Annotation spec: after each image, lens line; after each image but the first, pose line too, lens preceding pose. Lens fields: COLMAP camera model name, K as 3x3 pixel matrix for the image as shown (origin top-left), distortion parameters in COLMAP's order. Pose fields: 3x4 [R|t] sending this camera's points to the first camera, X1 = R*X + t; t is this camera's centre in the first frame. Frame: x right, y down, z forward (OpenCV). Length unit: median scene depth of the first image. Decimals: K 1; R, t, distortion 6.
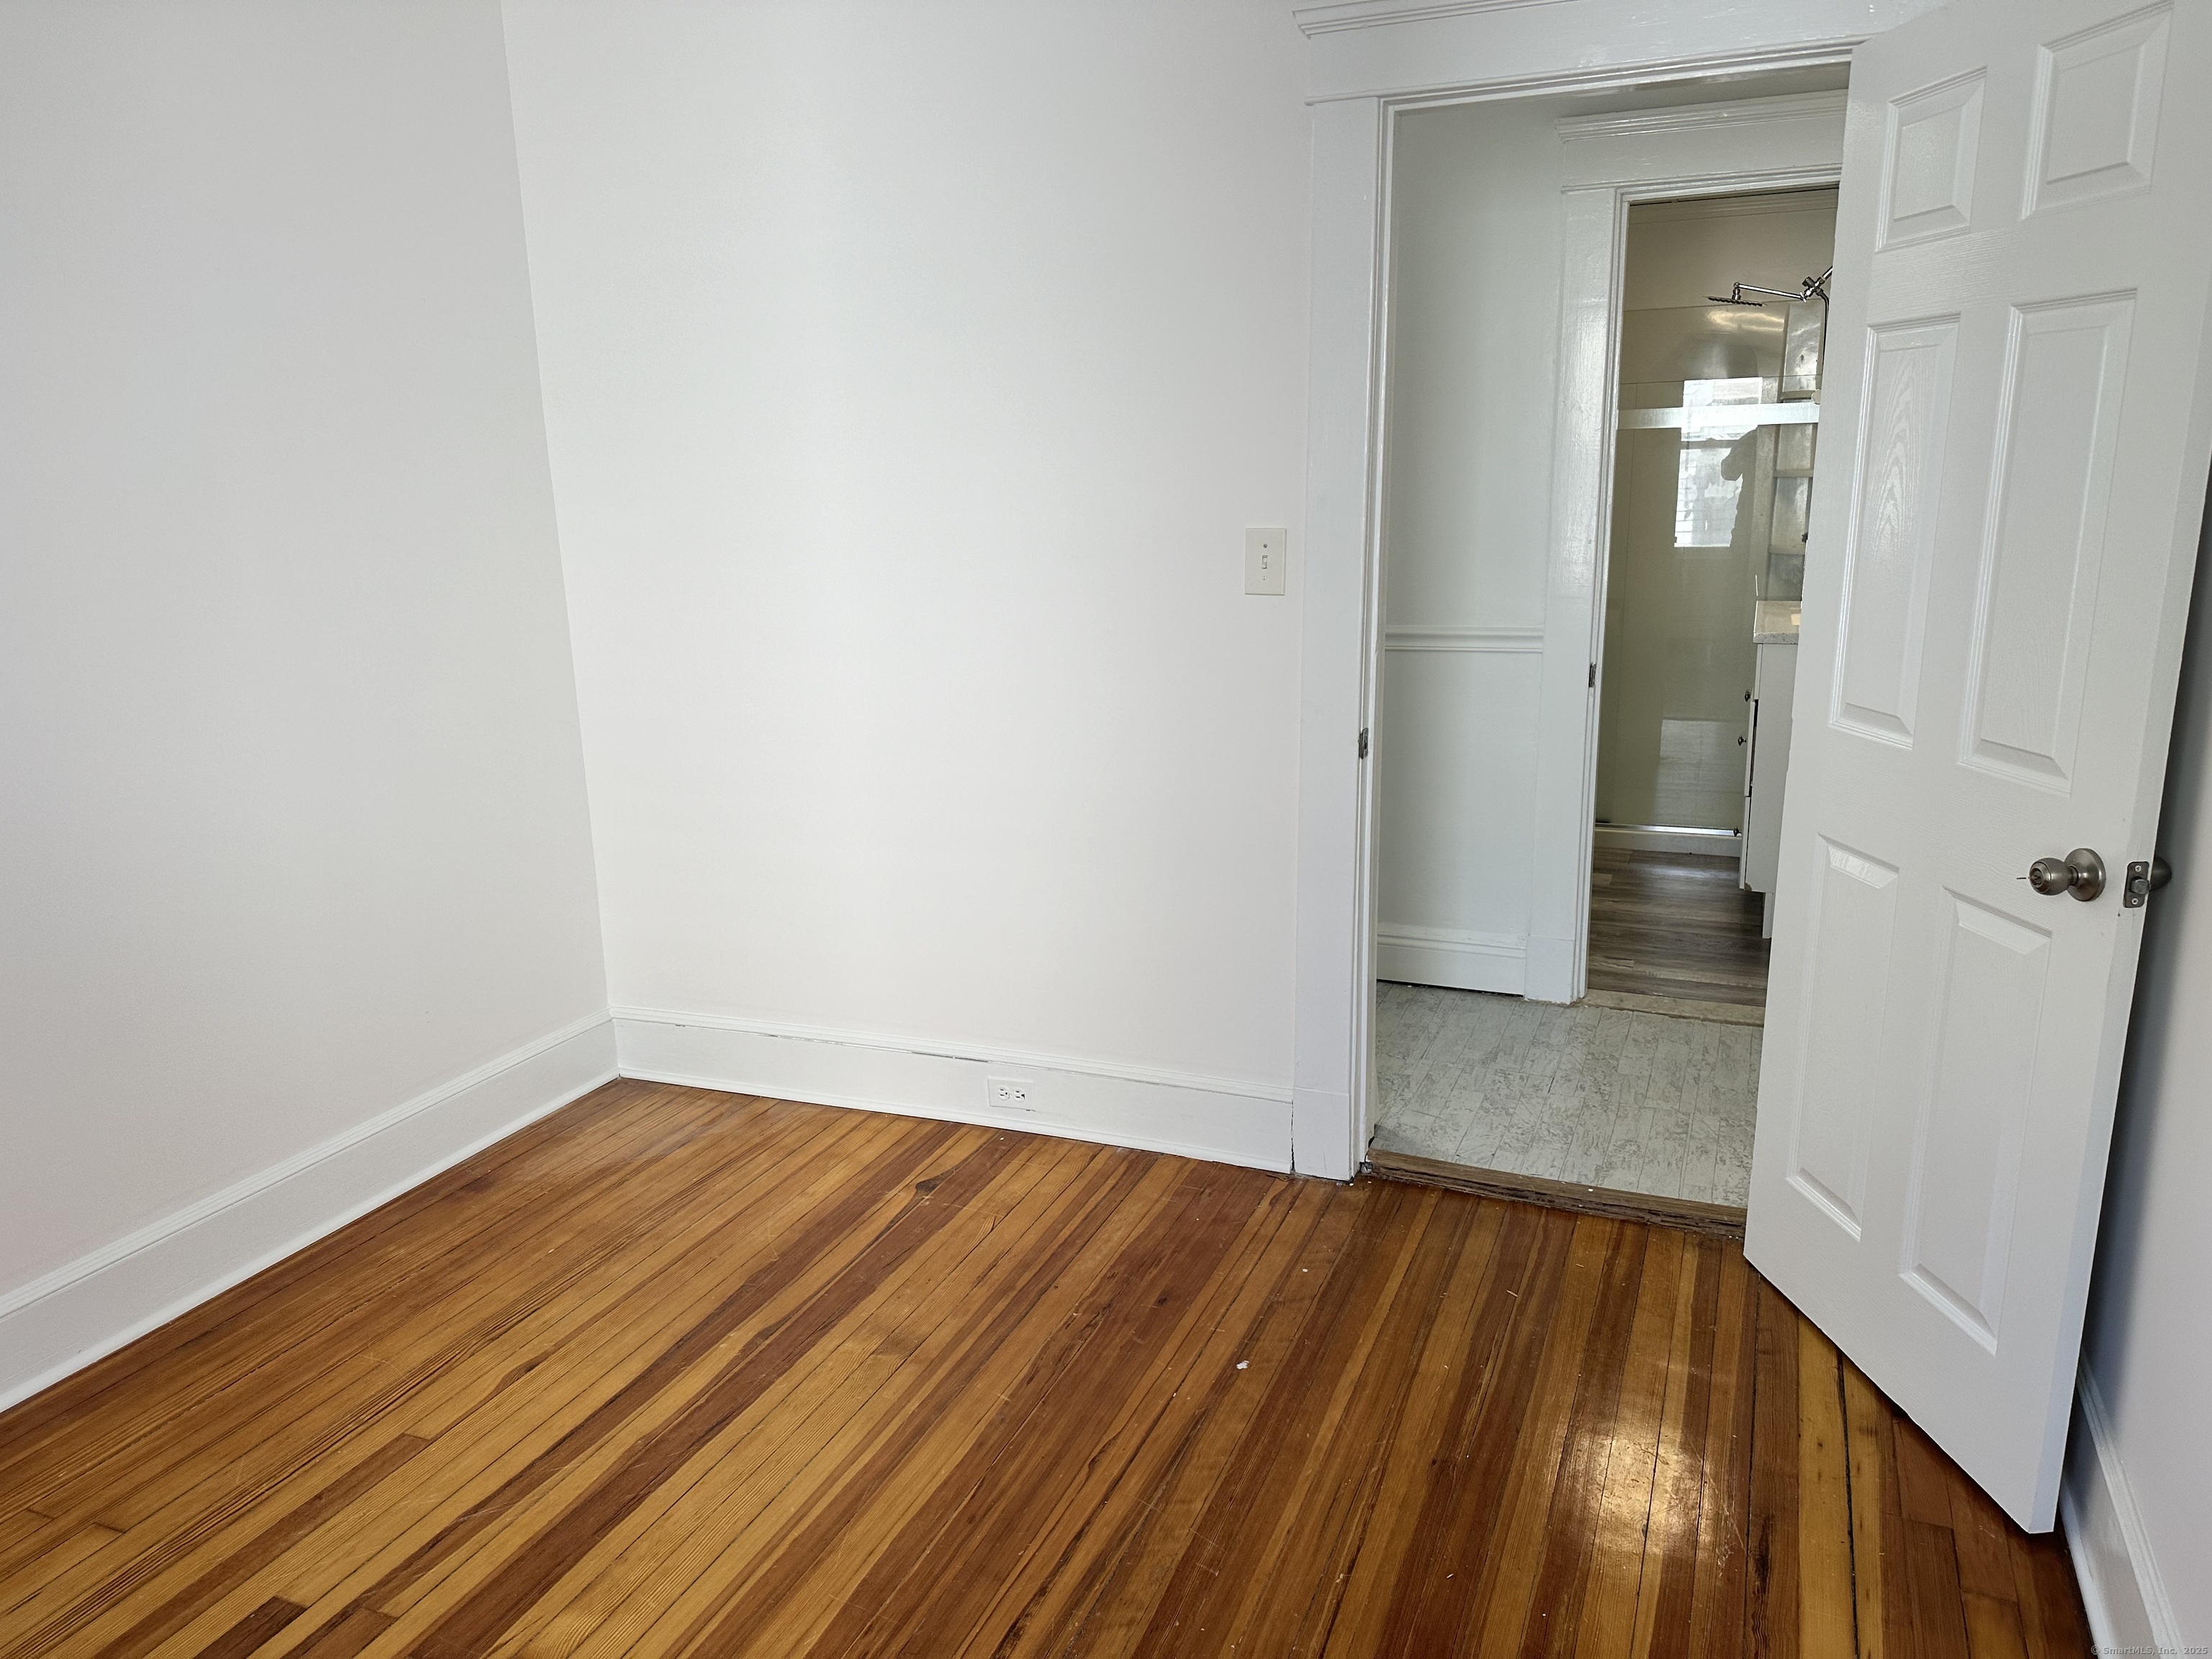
lens RADIAL K [[1537.9, 0, 1102.1], [0, 1537.9, 827.5], [0, 0, 1]] dist [0.072104, -0.086829]
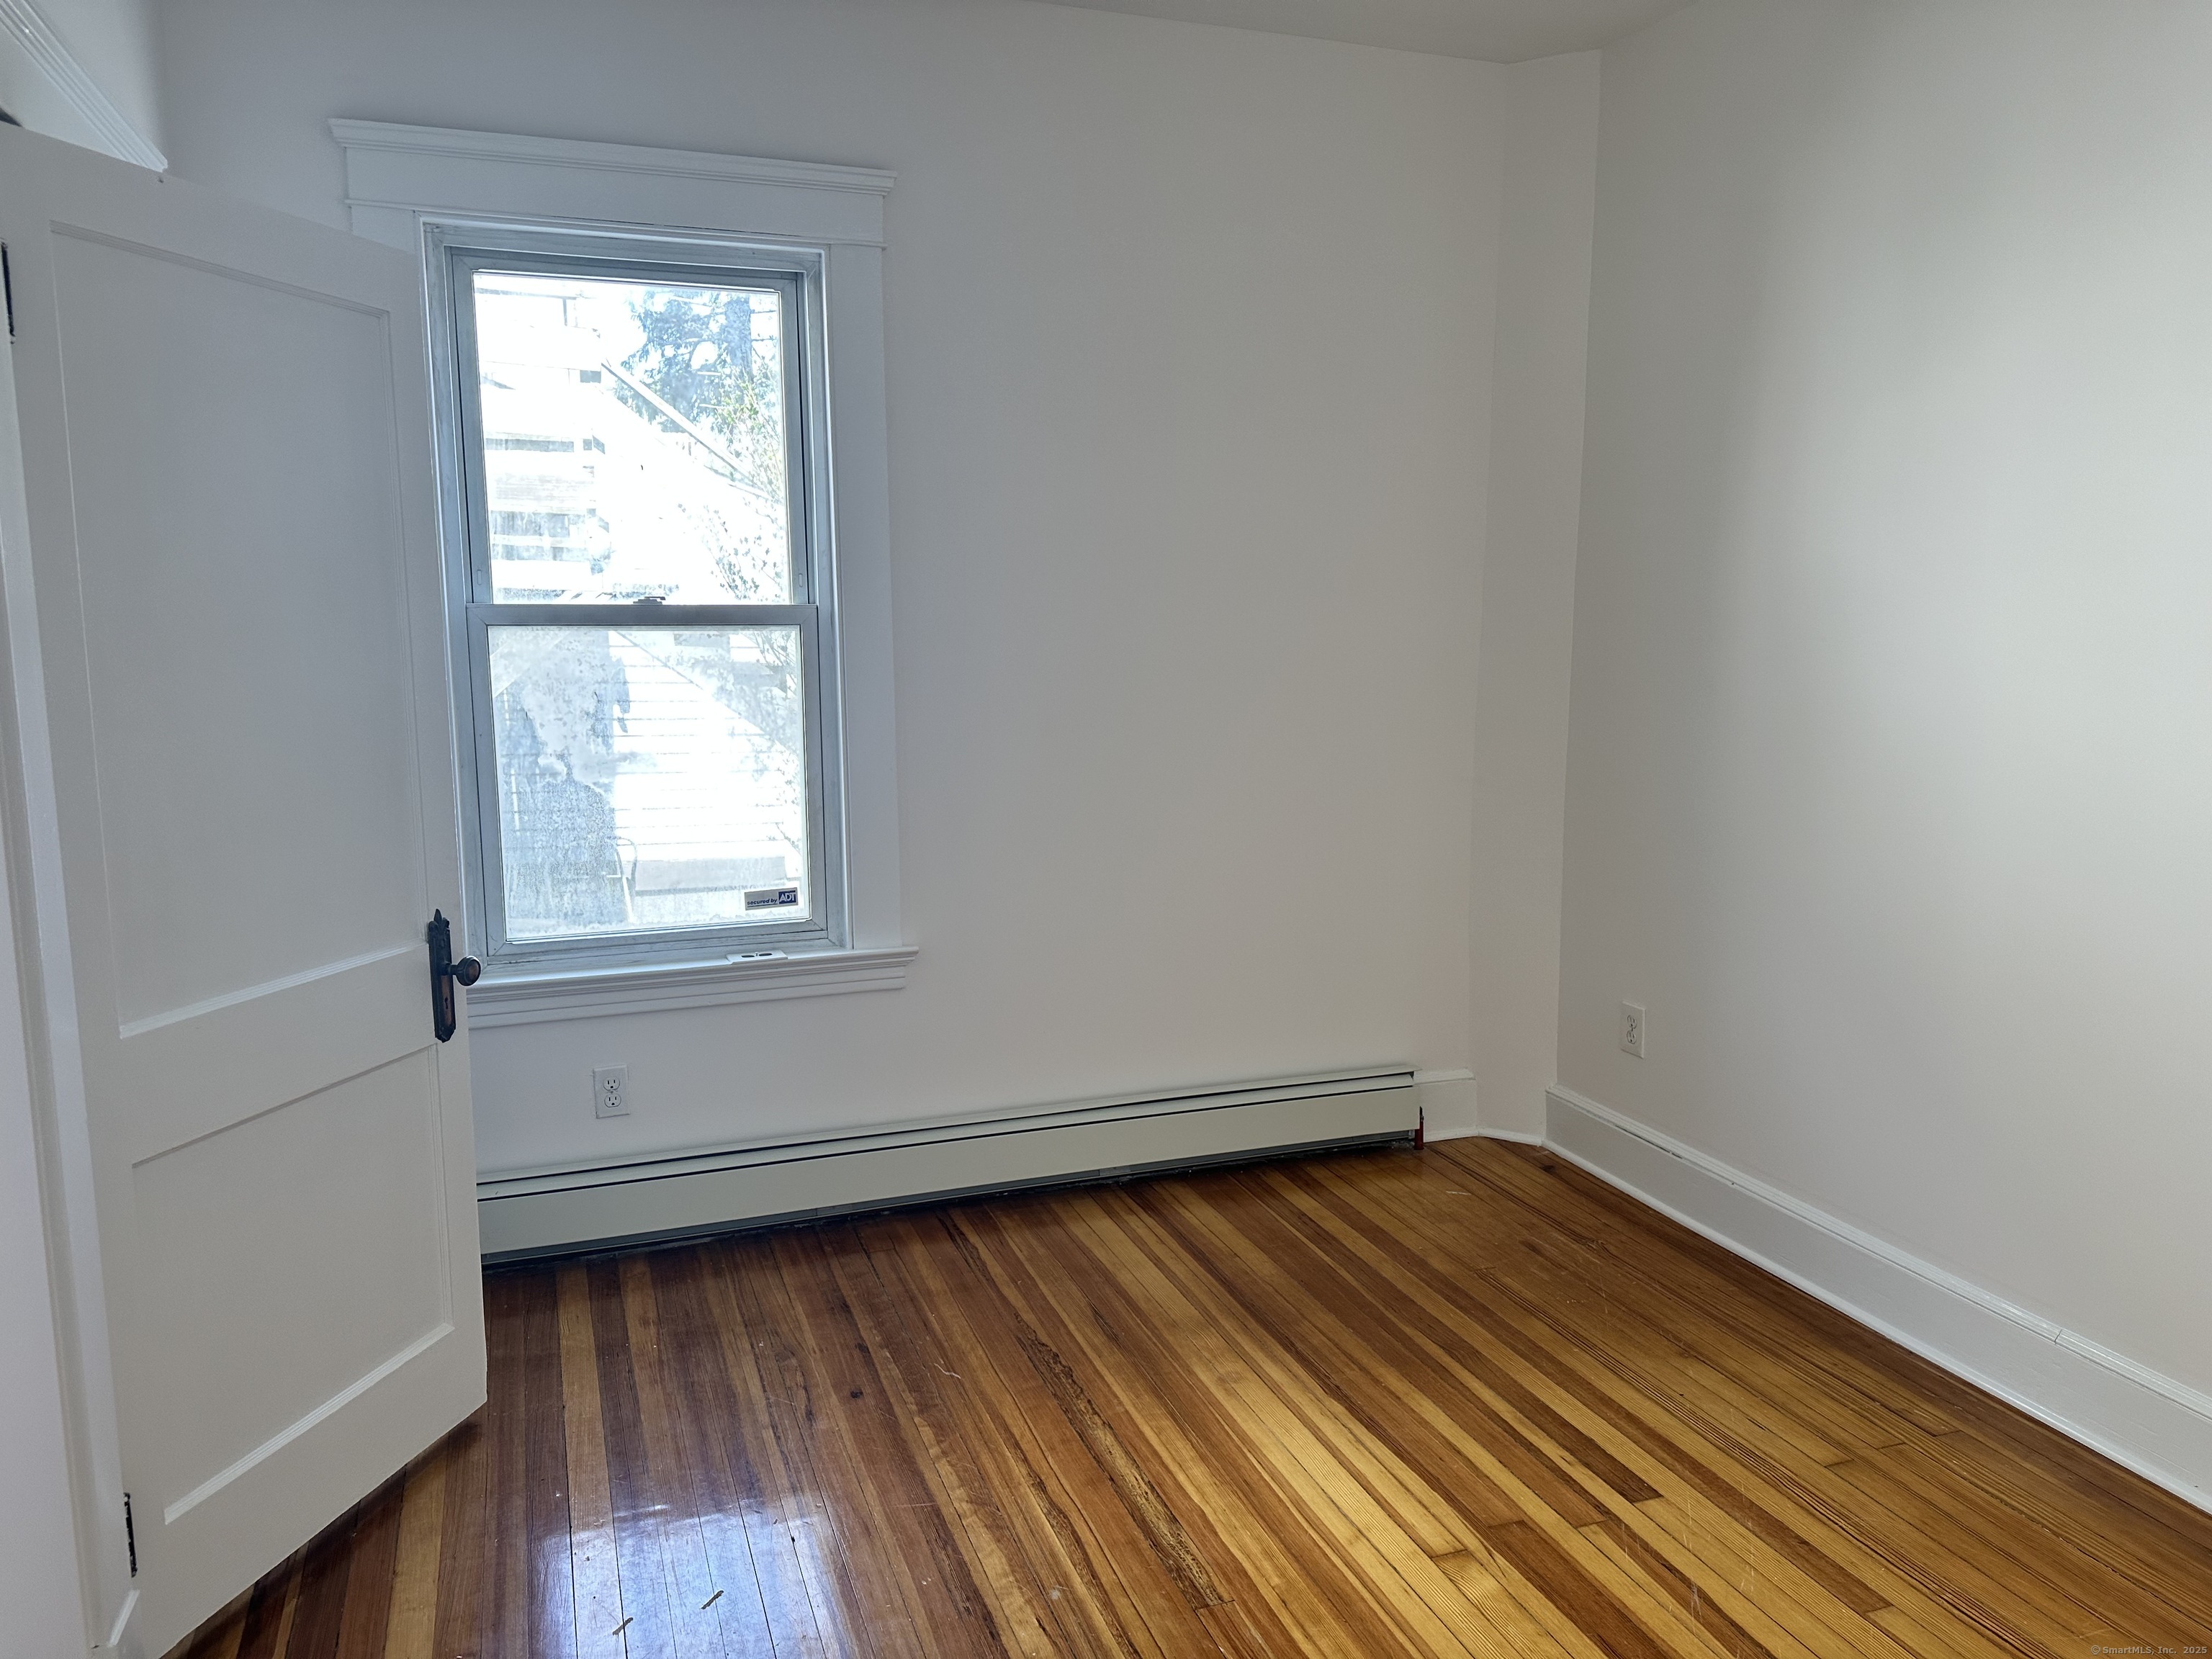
lens RADIAL K [[1537.9, 0, 1098.5], [0, 1537.9, 827.3], [0, 0, 1]] dist [0.072104, -0.086829]
pose [[-0.731956, 0.113687, -0.671800, 0.494342], [-0.150018, 0.934895, 0.321661, -0.284906], [0.664631, 0.336224, -0.667248, 1.241575]]
